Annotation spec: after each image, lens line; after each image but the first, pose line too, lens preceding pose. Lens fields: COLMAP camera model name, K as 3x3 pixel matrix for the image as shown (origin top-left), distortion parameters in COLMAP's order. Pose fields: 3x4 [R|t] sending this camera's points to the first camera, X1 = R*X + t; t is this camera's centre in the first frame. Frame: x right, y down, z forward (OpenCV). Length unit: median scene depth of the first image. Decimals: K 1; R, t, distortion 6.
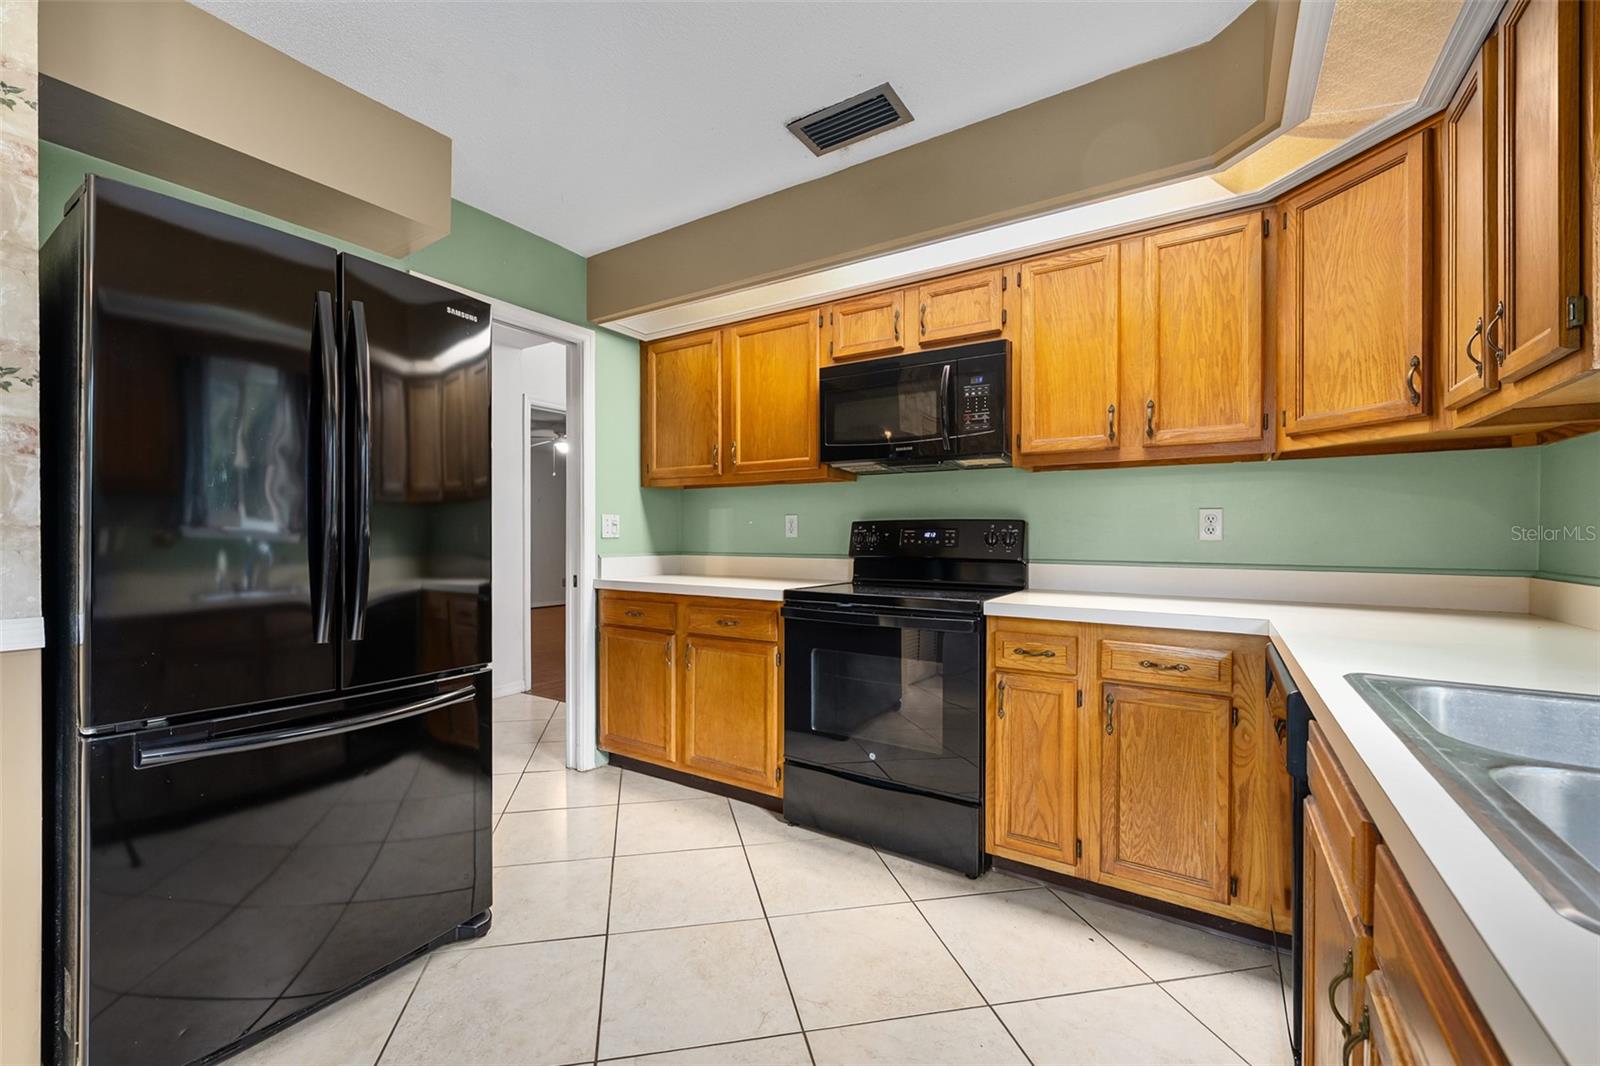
lens RADIAL K [[646.6, 0, 800.0], [0, 646.6, 533.0], [0, 0, 1]] dist [-0.000336, -0.000065]
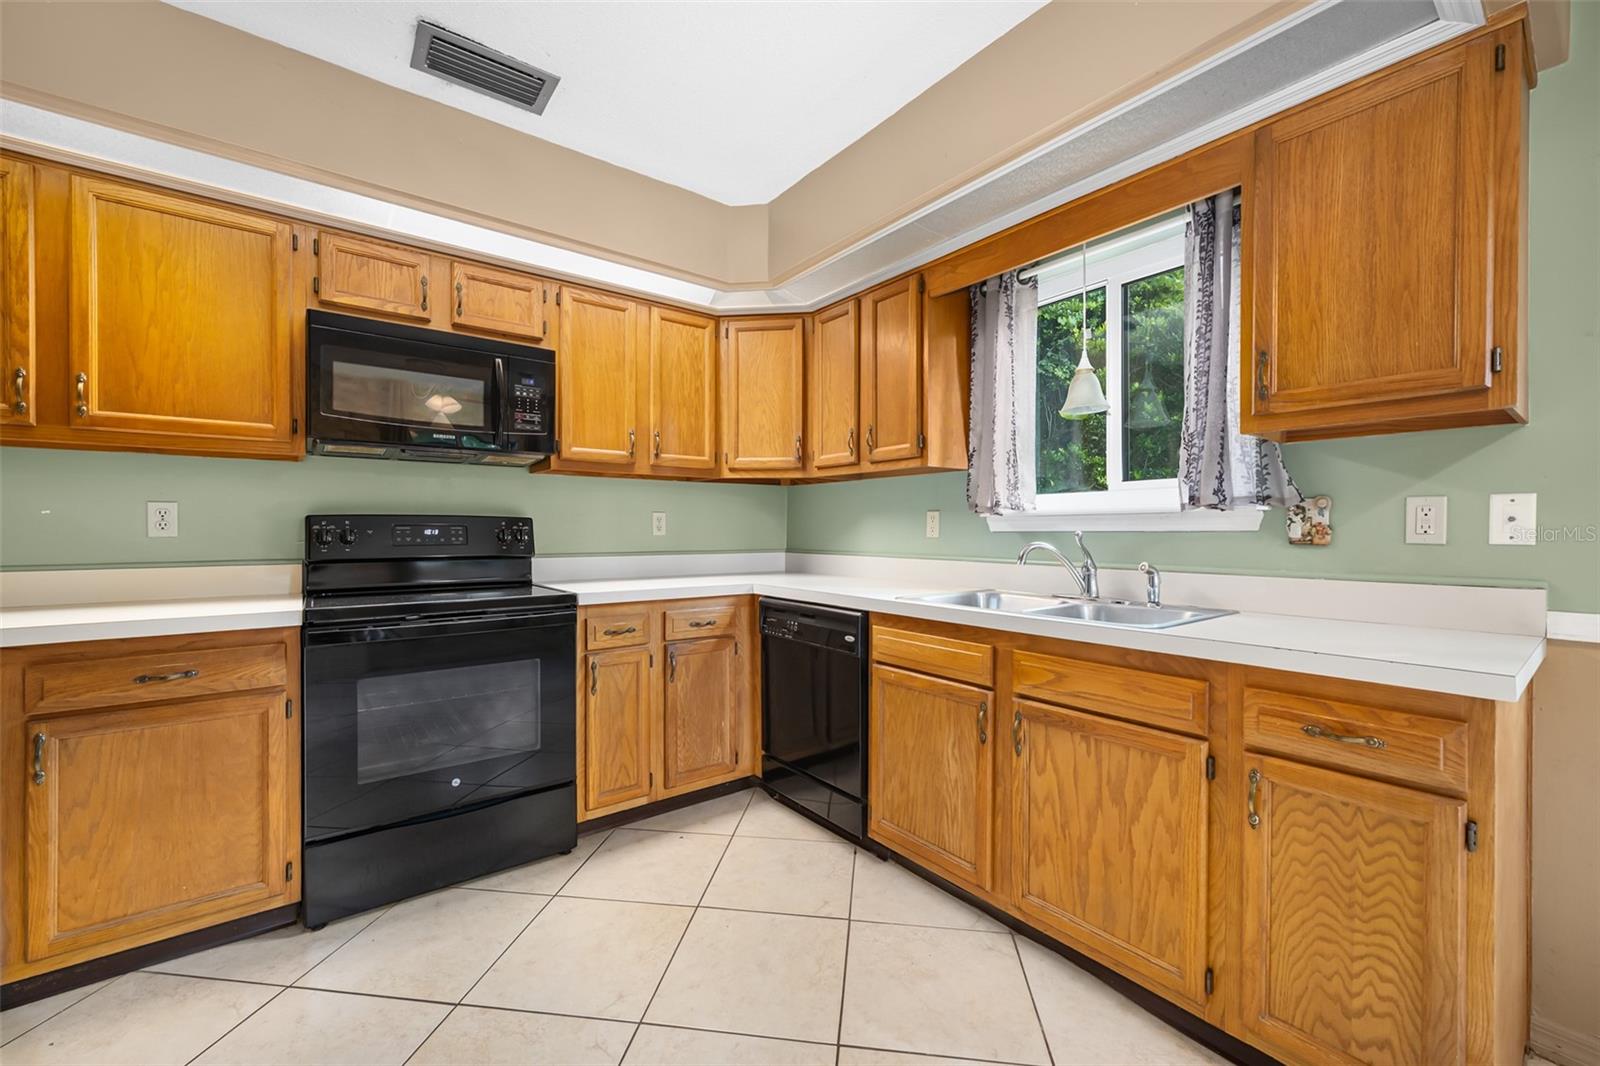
lens RADIAL K [[627.8, 0, 771.6], [0, 627.8, 528.1], [0, 0, 1]] dist [-0.000596, -0.000167]
pose [[0.358459, 0.002130, 0.933543, -0.558009], [-0.000798, 0.999998, -0.001976, -0.001709], [-0.933545, -0.000037, 0.358460, 0.300080]]
